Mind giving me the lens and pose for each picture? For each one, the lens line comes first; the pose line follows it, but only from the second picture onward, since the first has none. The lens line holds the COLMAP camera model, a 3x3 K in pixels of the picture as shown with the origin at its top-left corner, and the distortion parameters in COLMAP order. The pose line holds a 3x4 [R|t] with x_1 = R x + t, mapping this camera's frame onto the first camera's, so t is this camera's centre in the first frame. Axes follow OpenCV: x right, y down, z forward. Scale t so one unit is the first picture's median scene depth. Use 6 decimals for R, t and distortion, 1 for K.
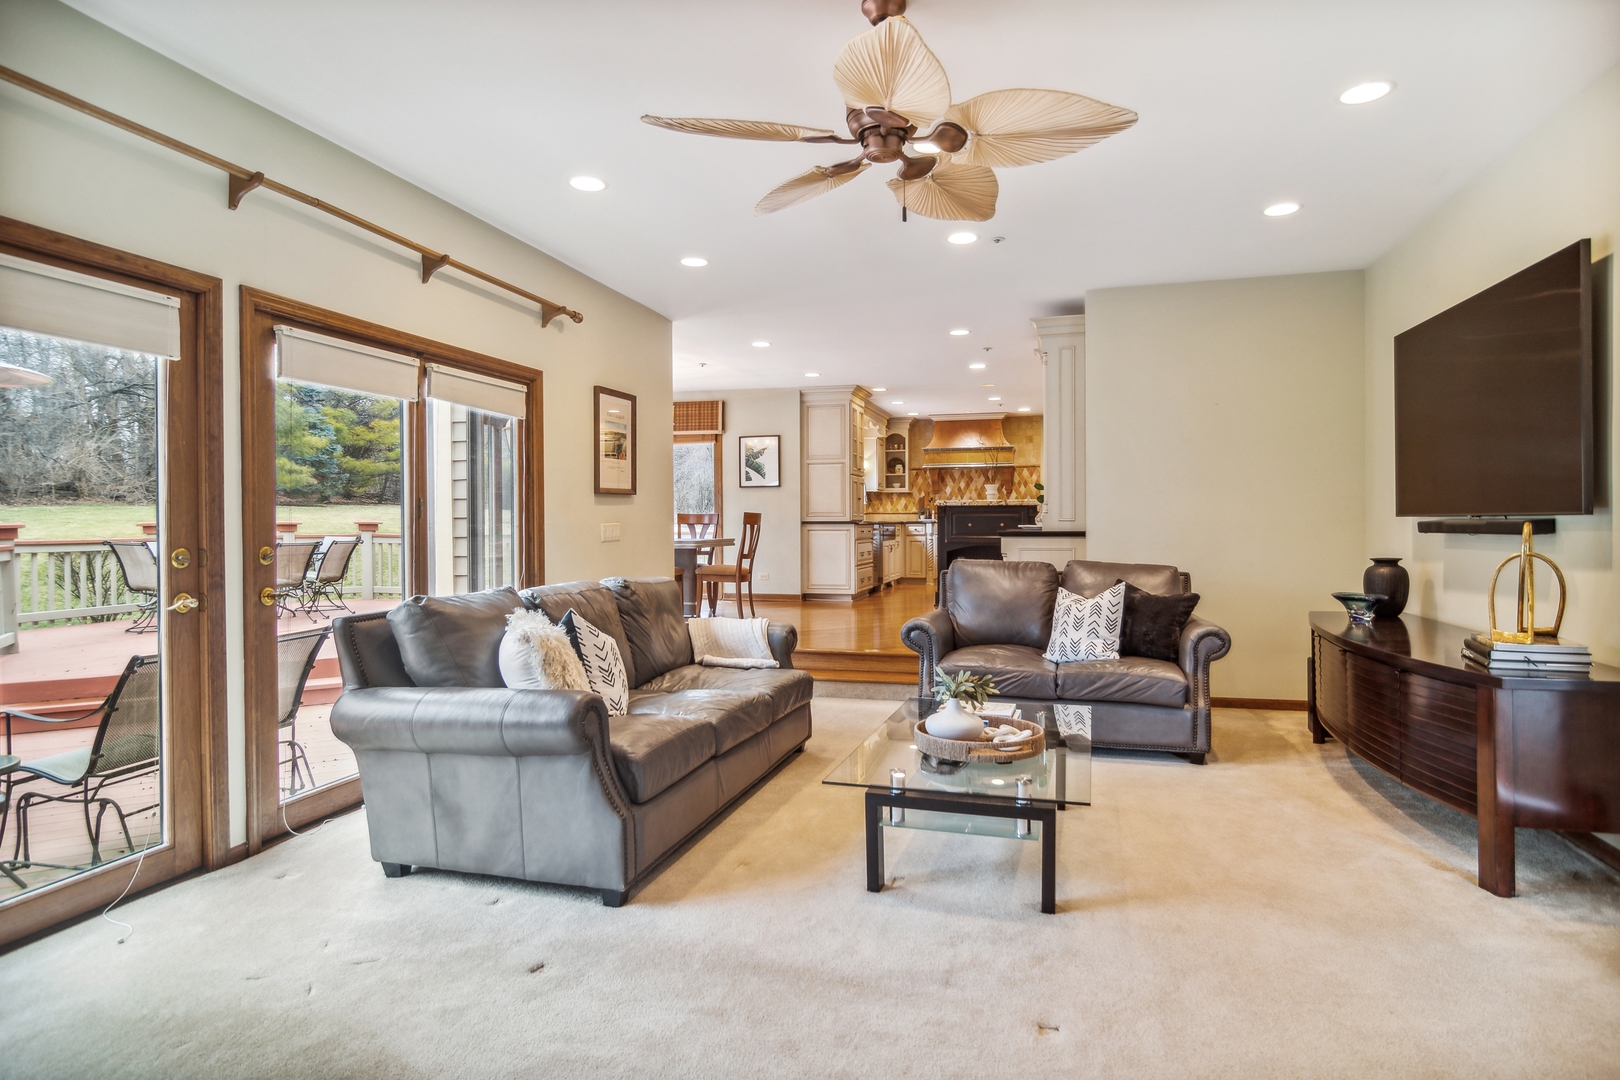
lens RADIAL K [[881.2, 0, 816.6], [0, 881.2, 538.6], [0, 0, 1]] dist [0.001892, -0.000645]
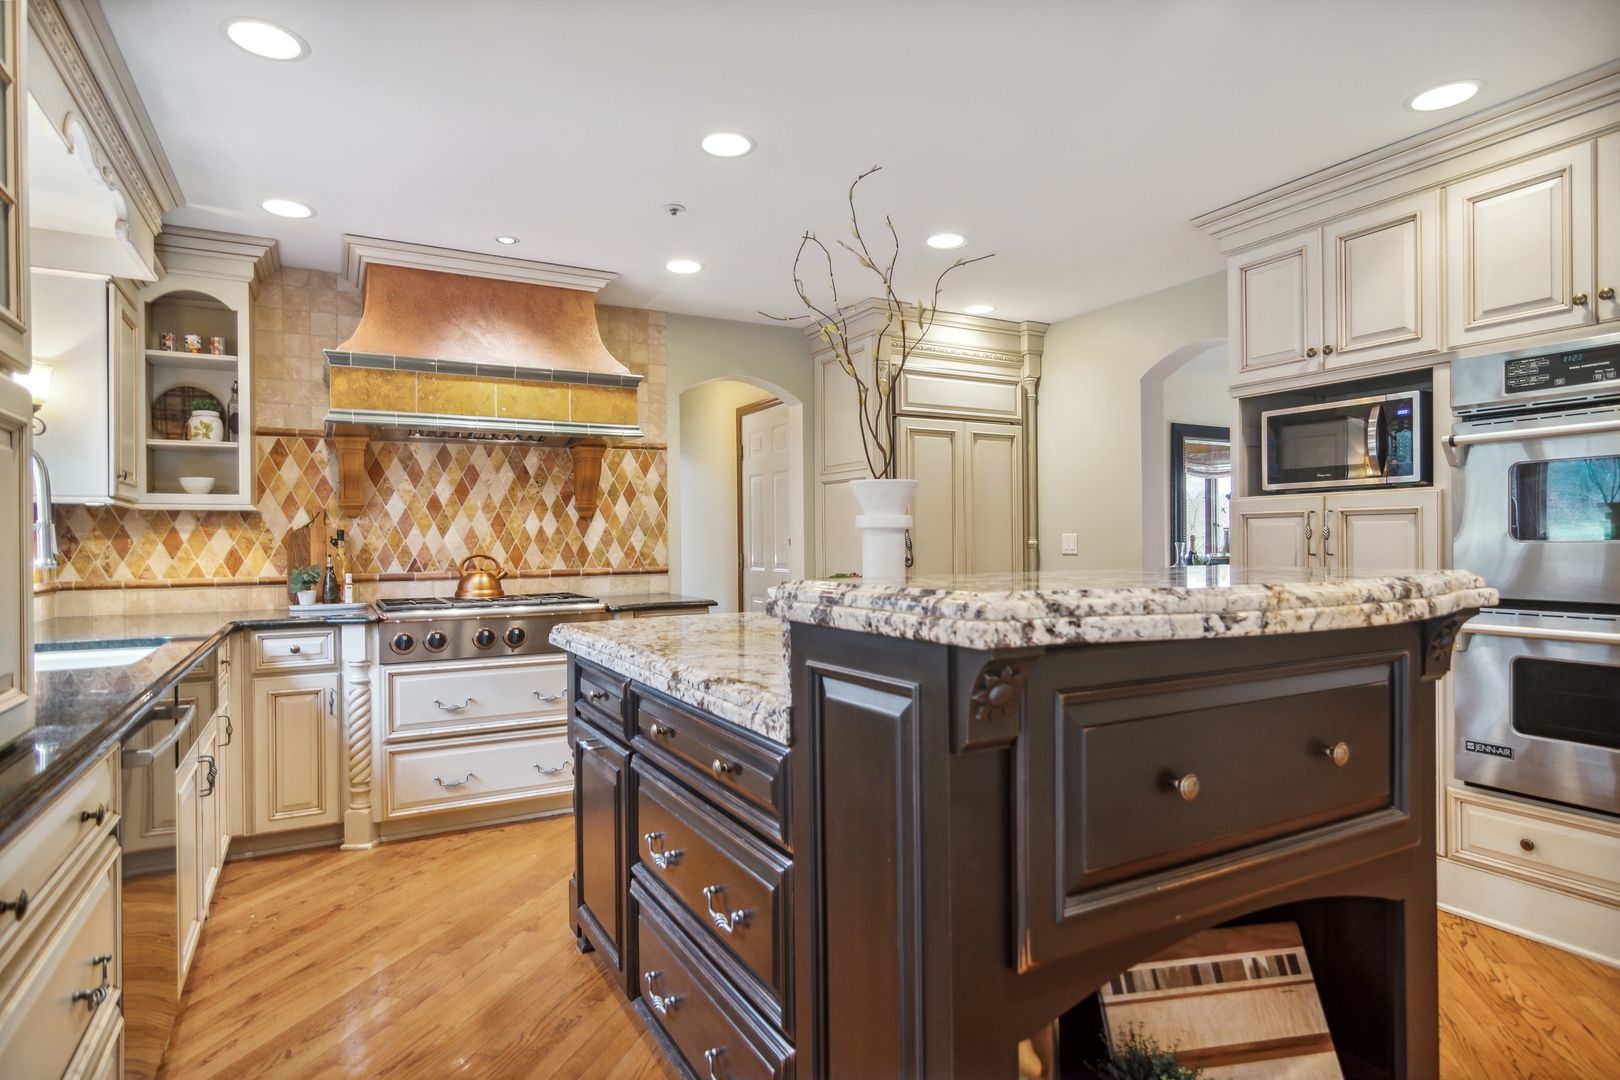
lens RADIAL K [[881.2, 0, 816.6], [0, 881.2, 538.6], [0, 0, 1]] dist [0.001892, -0.000645]
pose [[0.714053, -0.000318, 0.700091, 0.038784], [0.019736, 0.999612, -0.019675, -0.036137], [-0.699813, 0.027867, 0.713782, 0.706794]]
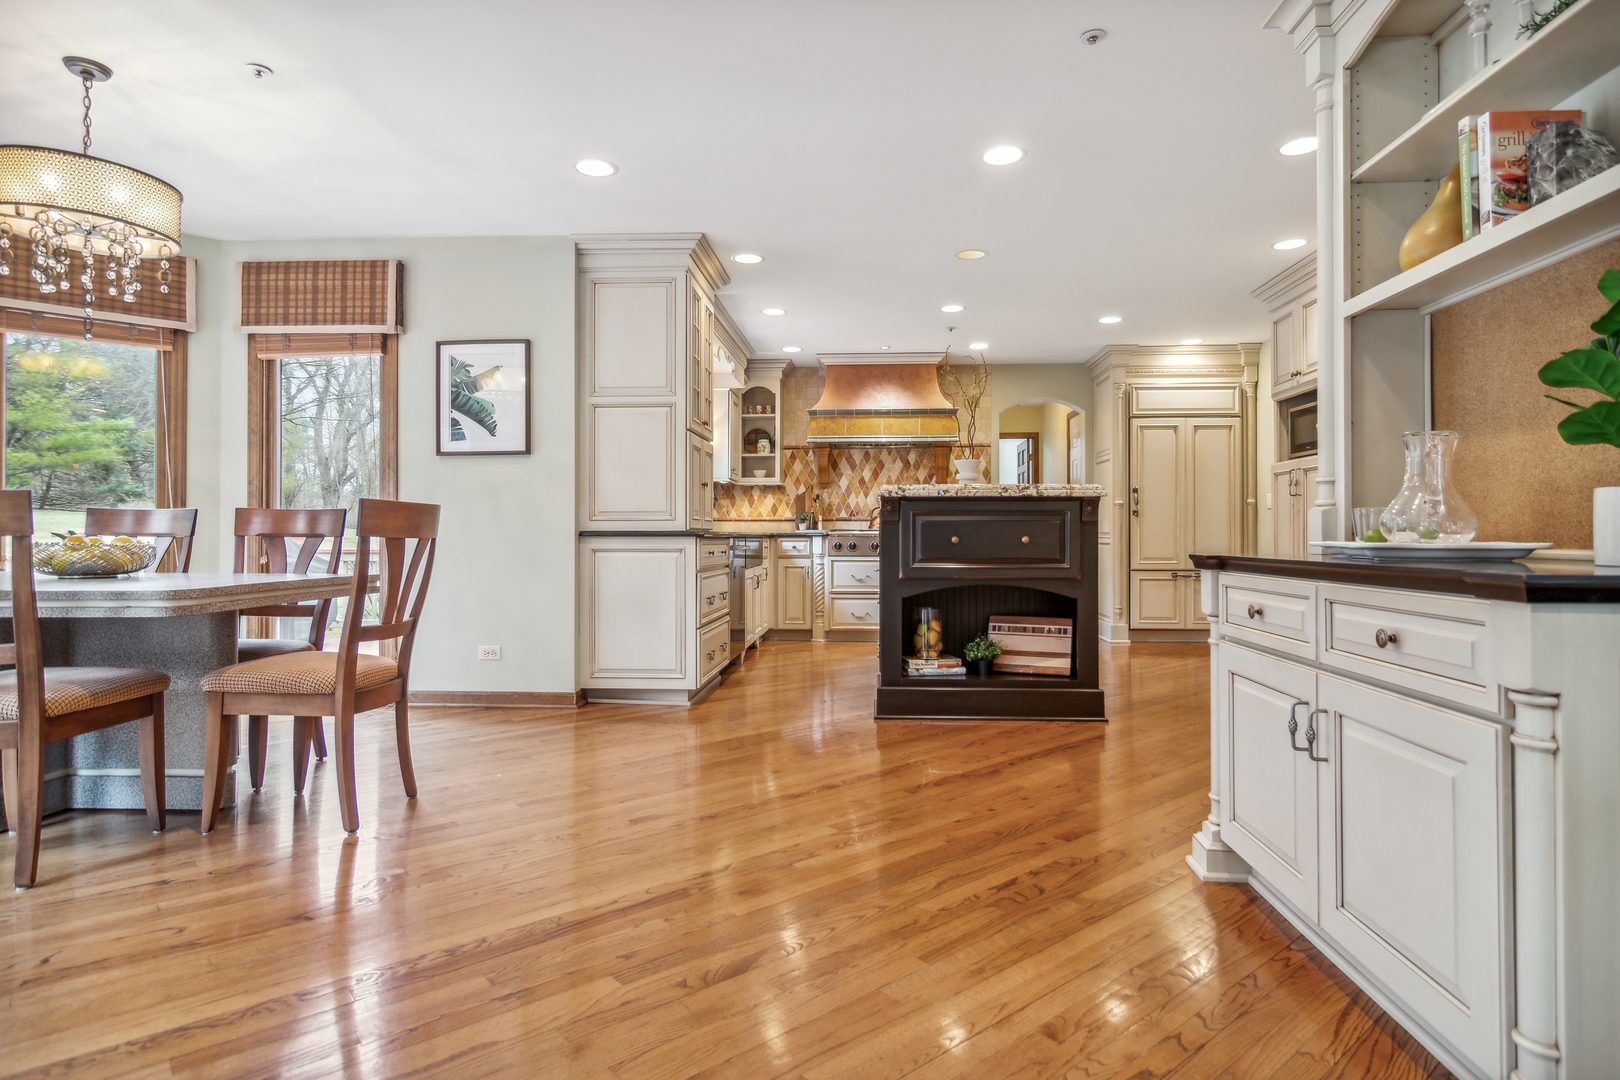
lens RADIAL K [[894.4, 0, 829.8], [0, 894.4, 521.4], [0, 0, 1]] dist [-0.000196, 0.001688]
pose [[0.977760, 0.007348, 0.209599, 0.010730], [0.000199, 0.999353, -0.035960, -0.006074], [-0.209727, 0.035202, 0.977126, 0.417824]]
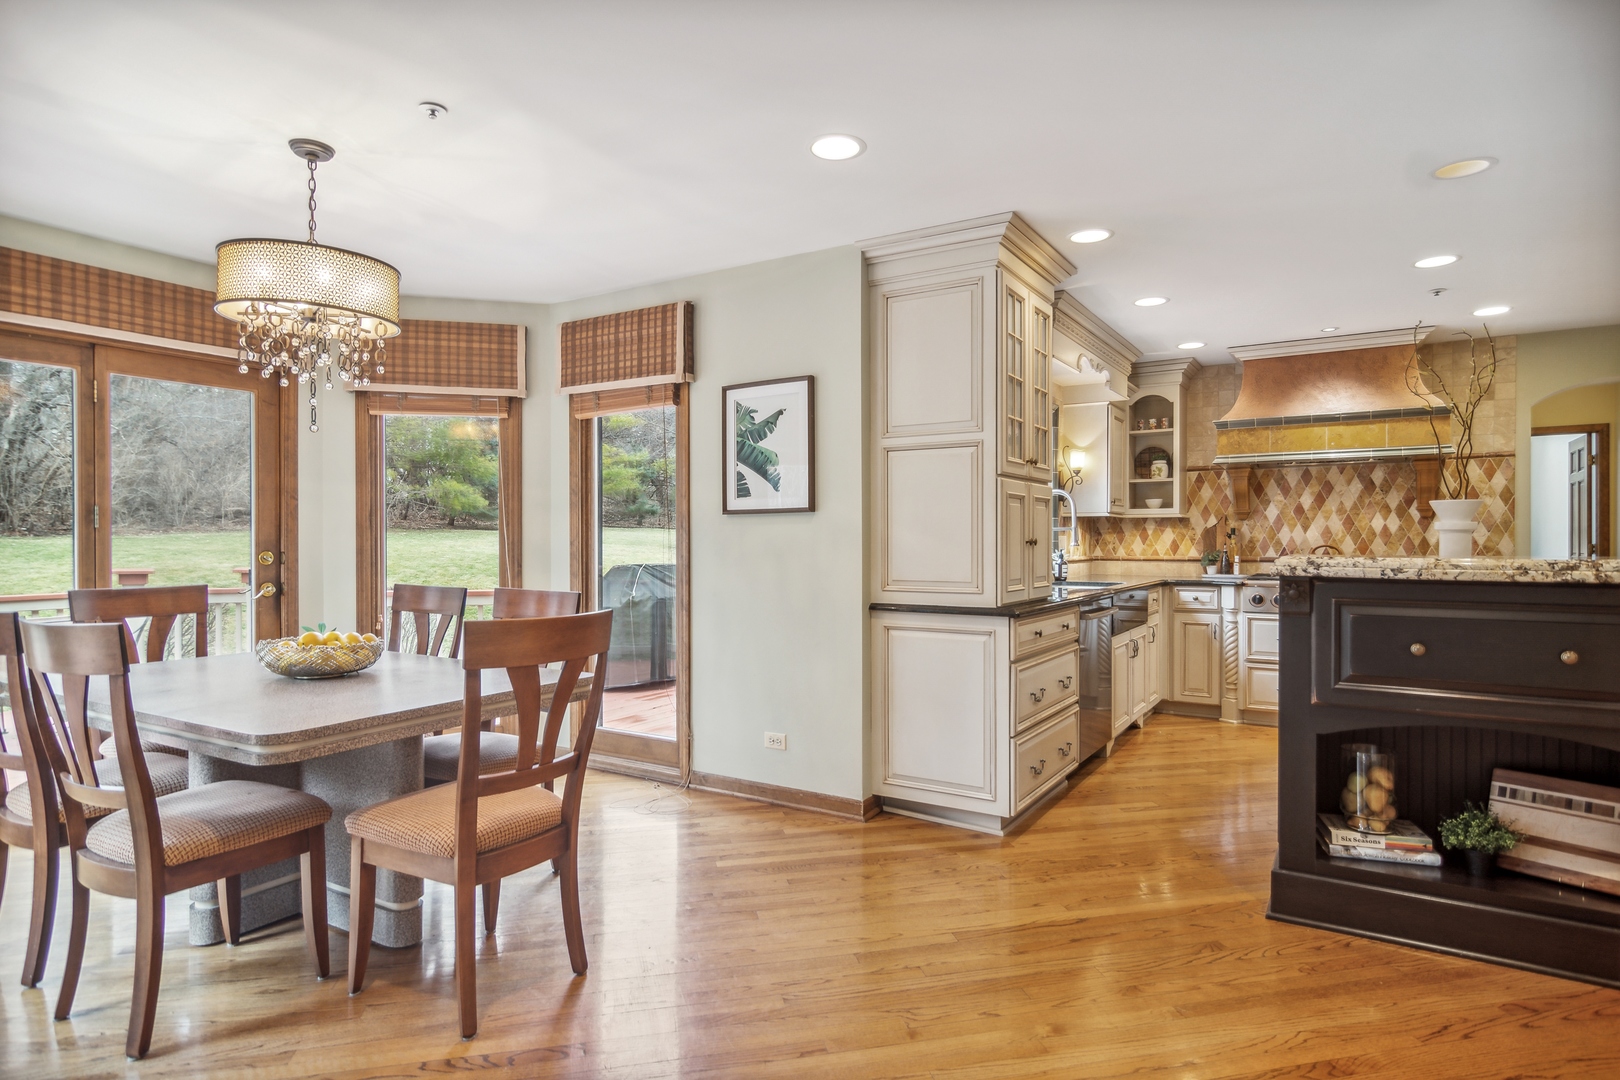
lens RADIAL K [[881.2, 0, 816.6], [0, 881.2, 538.6], [0, 0, 1]] dist [0.001892, -0.000645]
pose [[0.957333, 0.003407, -0.288968, 0.056350], [-0.008821, 0.999809, -0.017435, -0.032217], [0.288854, 0.019240, 0.957180, 0.509685]]
